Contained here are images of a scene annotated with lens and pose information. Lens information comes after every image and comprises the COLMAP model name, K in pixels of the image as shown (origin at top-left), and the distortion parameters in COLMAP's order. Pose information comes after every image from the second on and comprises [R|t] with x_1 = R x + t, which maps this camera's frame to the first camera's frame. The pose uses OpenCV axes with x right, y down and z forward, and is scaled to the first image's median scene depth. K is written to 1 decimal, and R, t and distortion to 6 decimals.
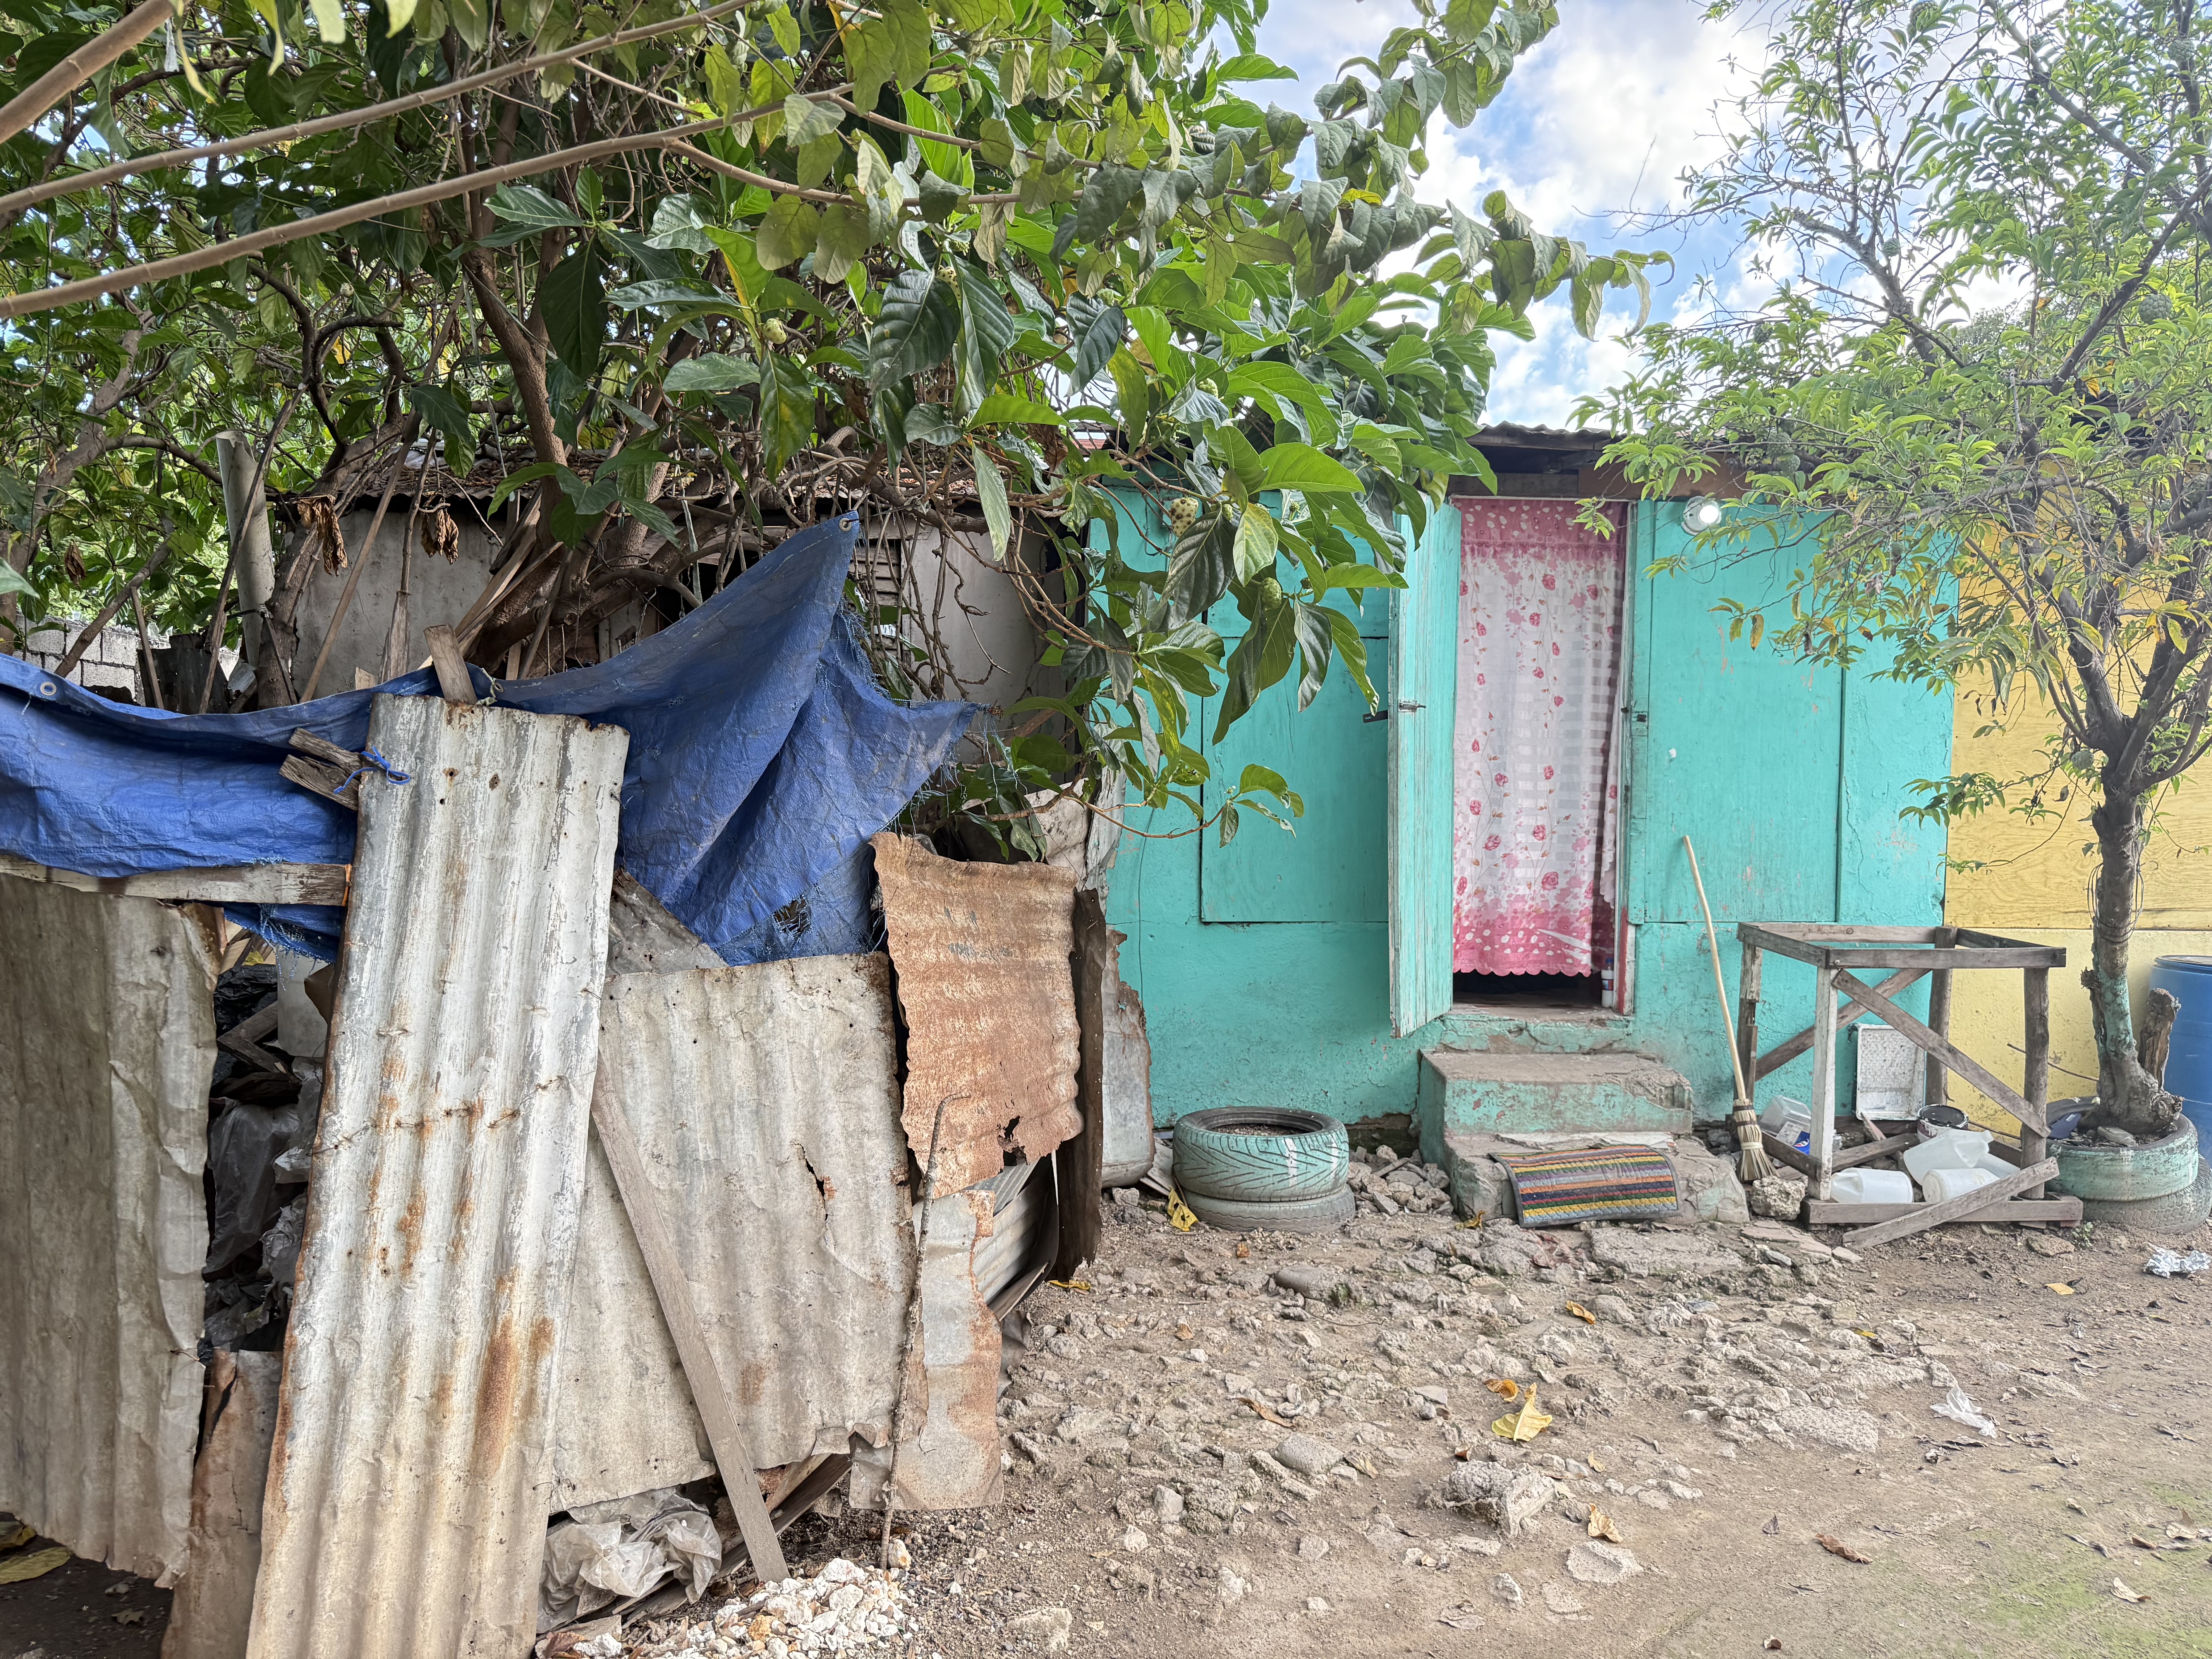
lens RADIAL K [[1540.3, 0, 1090.4], [0, 1540.3, 818.6], [0, 0, 1]] dist [0.012353, -0.027335]
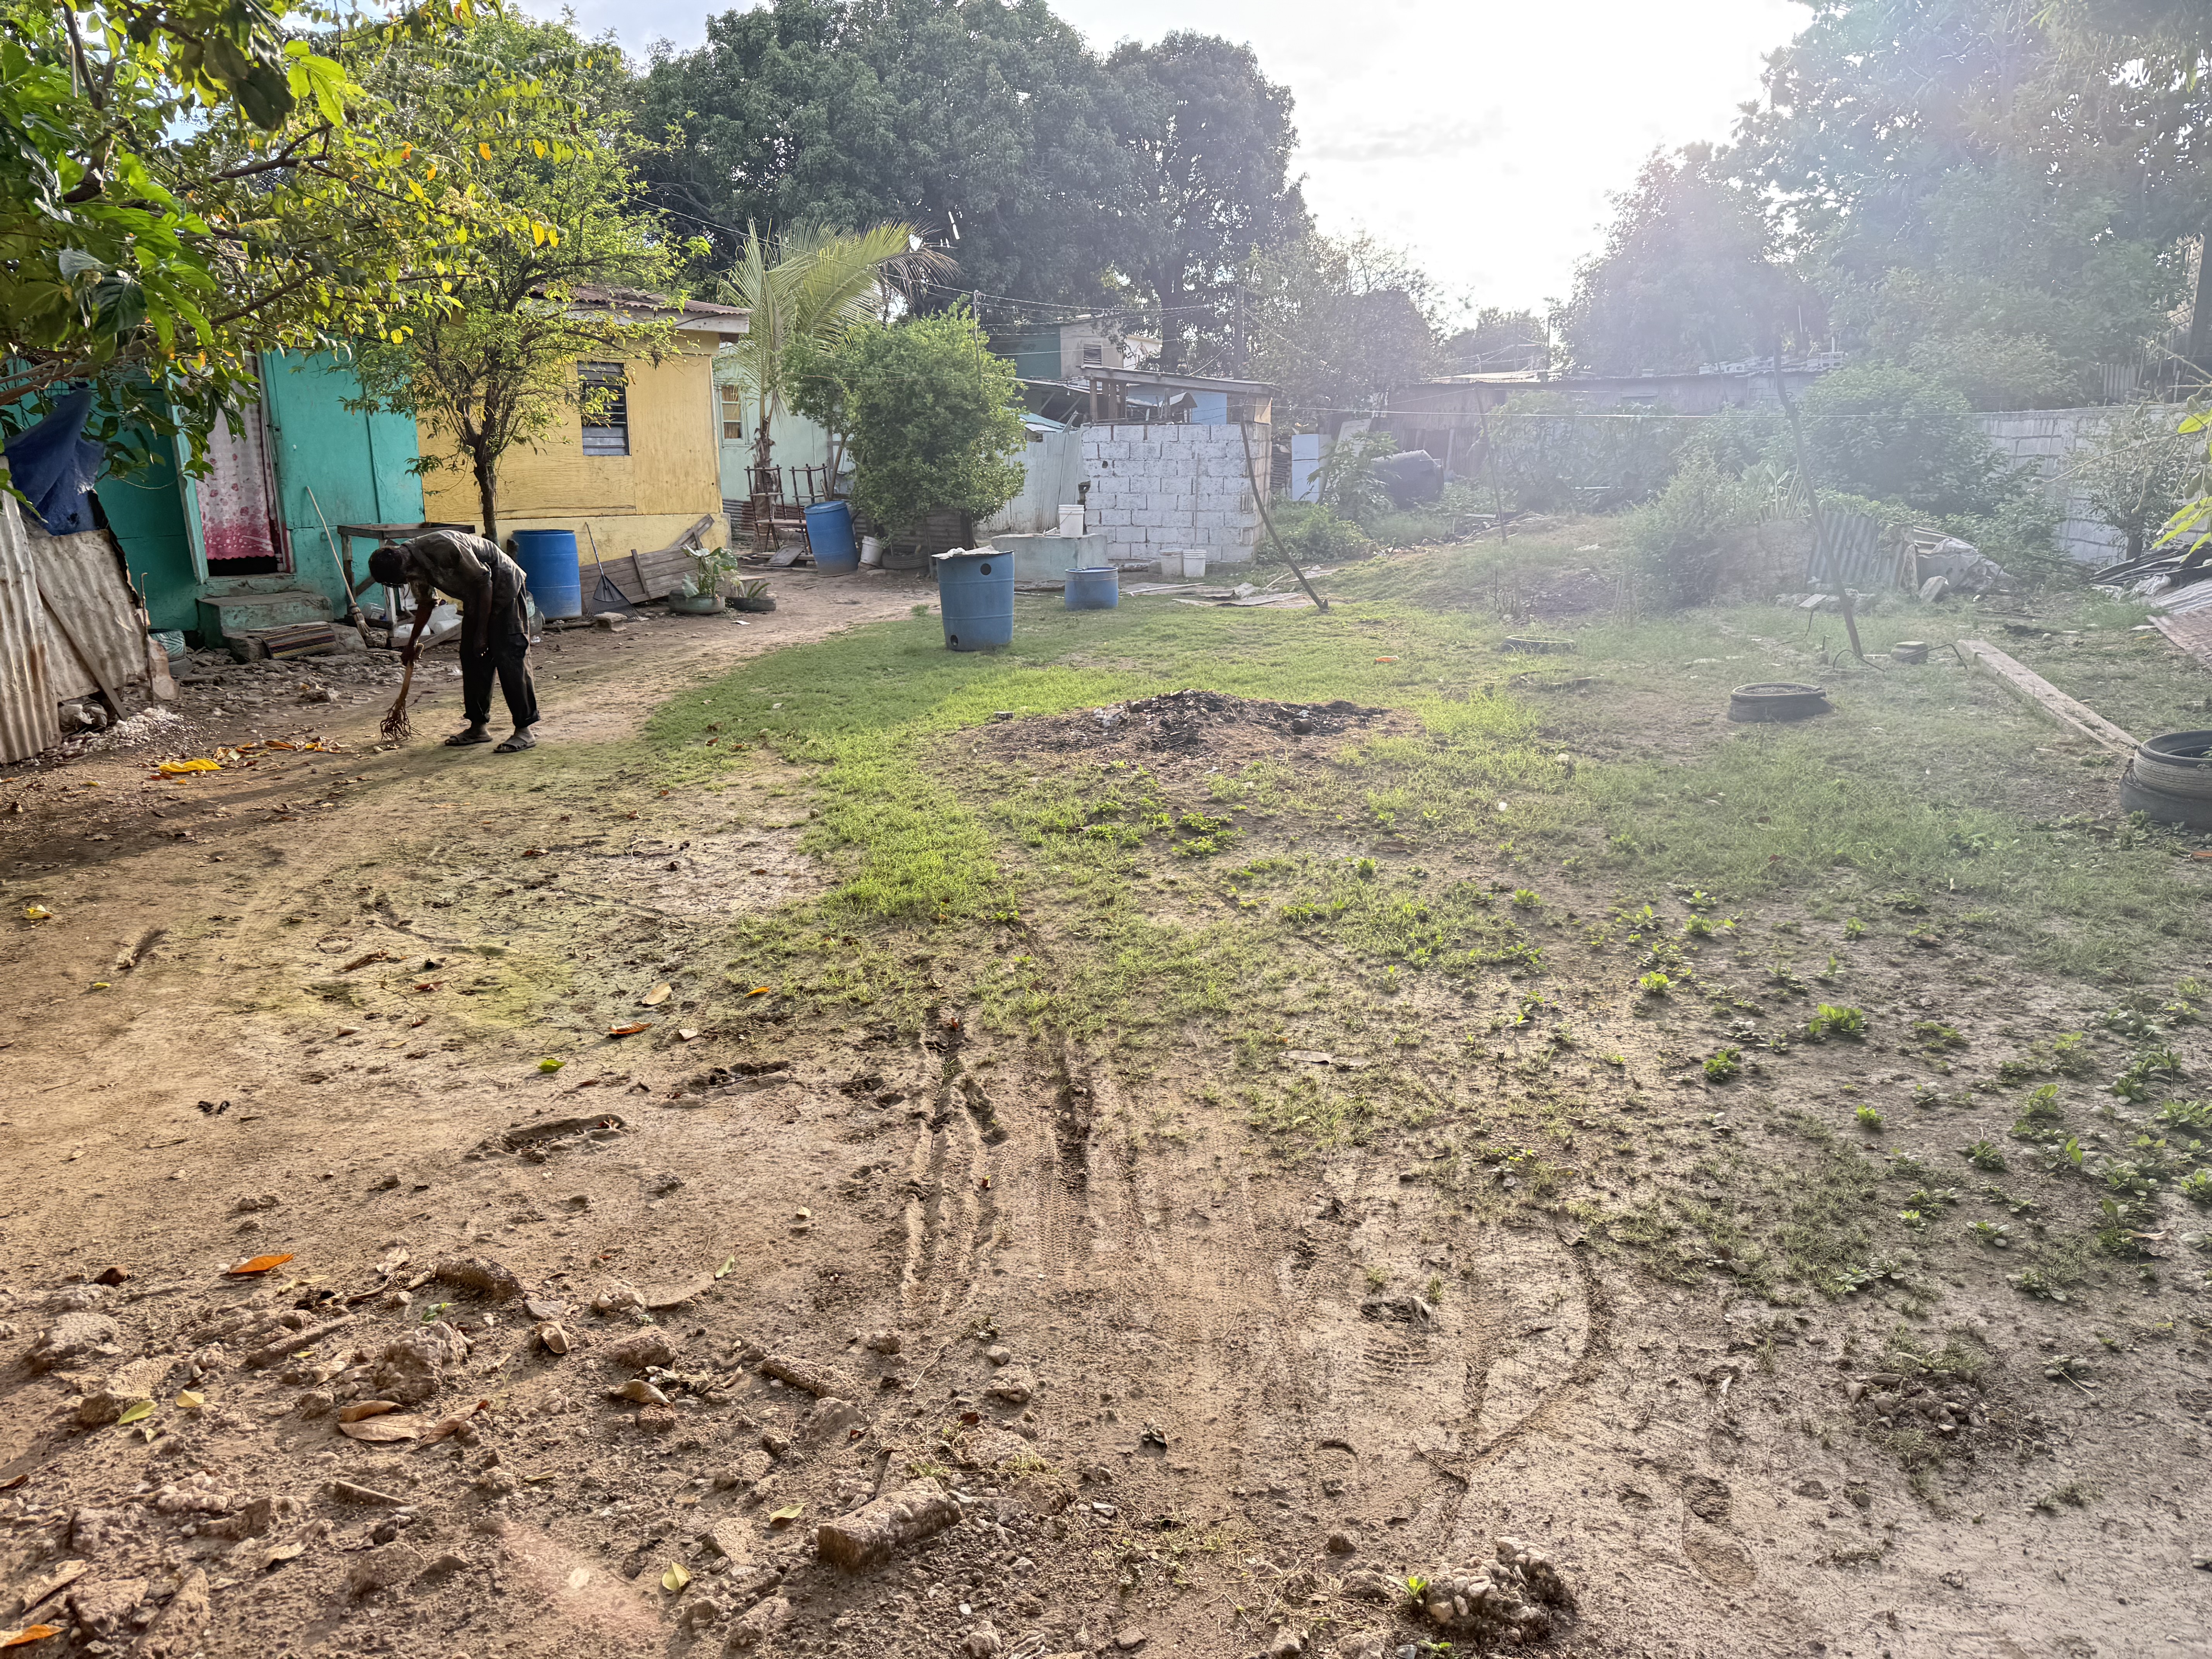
lens RADIAL K [[1540.3, 0, 1090.0], [0, 1540.3, 833.9], [0, 0, 1]] dist [0.012353, -0.027335]
pose [[0.610622, -0.210762, 0.763361, -0.783207], [0.035713, 0.970283, 0.239325, 0.006694], [-0.791116, -0.118875, 0.600003, -1.370078]]
